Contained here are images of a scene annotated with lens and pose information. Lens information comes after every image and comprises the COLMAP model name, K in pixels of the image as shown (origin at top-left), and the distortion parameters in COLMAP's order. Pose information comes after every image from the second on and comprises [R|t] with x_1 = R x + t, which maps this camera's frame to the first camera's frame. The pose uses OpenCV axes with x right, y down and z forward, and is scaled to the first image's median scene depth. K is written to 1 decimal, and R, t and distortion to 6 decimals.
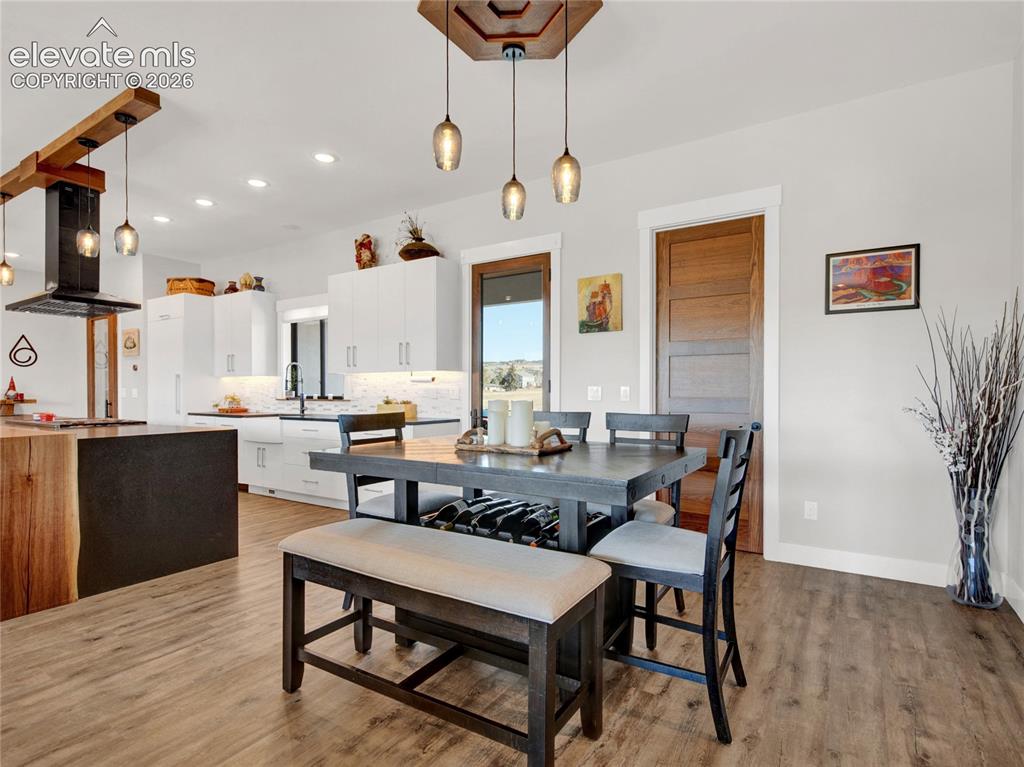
lens RADIAL K [[514.0, 0, 524.7], [0, 514.0, 393.8], [0, 0, 1]] dist [-0.004455, -0.000291]
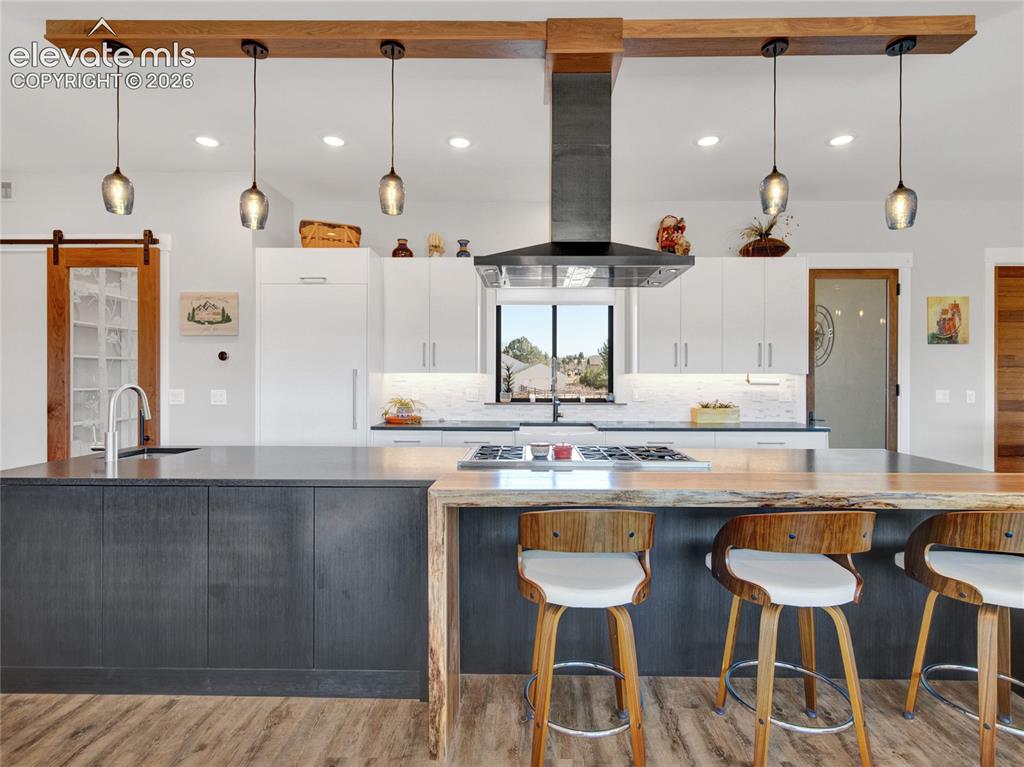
lens RADIAL K [[514.0, 0, 510.3], [0, 514.0, 381.7], [0, 0, 1]] dist [-0.004455, -0.000291]
pose [[0.860793, 0.001646, 0.508952, -1.290621], [-0.000462, 0.999997, -0.002453, -0.030513], [-0.508954, 0.001877, 0.860791, 0.496039]]
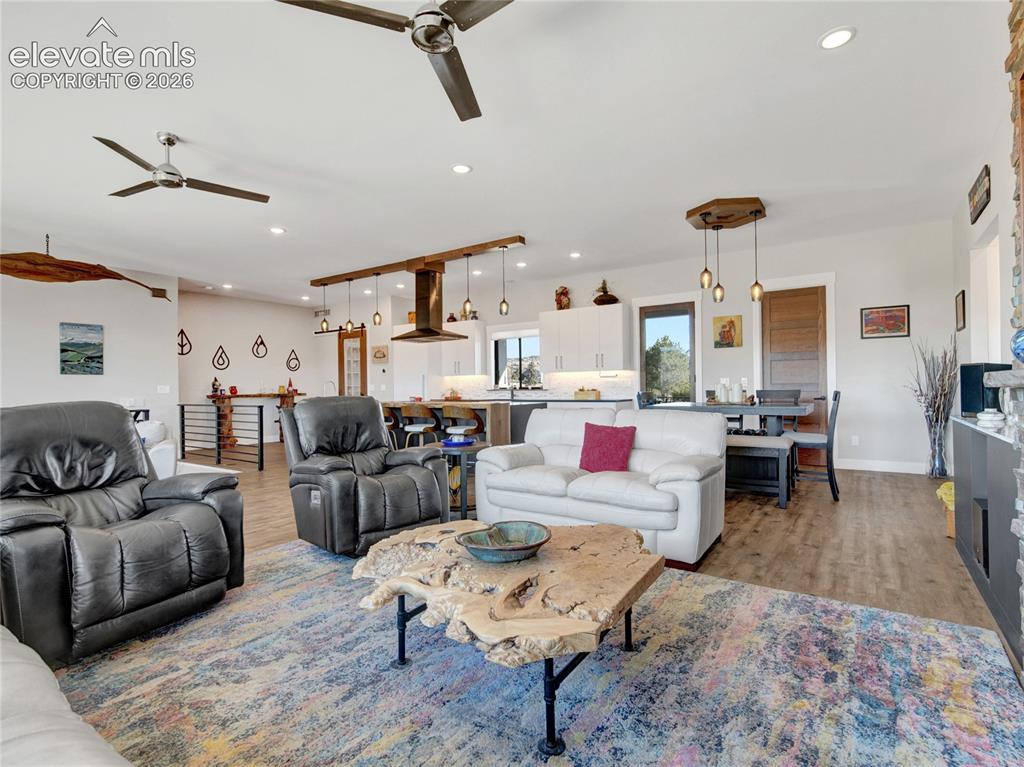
lens RADIAL K [[514.0, 0, 507.0], [0, 514.0, 378.9], [0, 0, 1]] dist [-0.004455, -0.000291]
pose [[0.997421, -0.013416, -0.070509, -0.483680], [0.011892, 0.999687, -0.021991, 0.017926], [0.070782, 0.021096, 0.997269, -0.807409]]
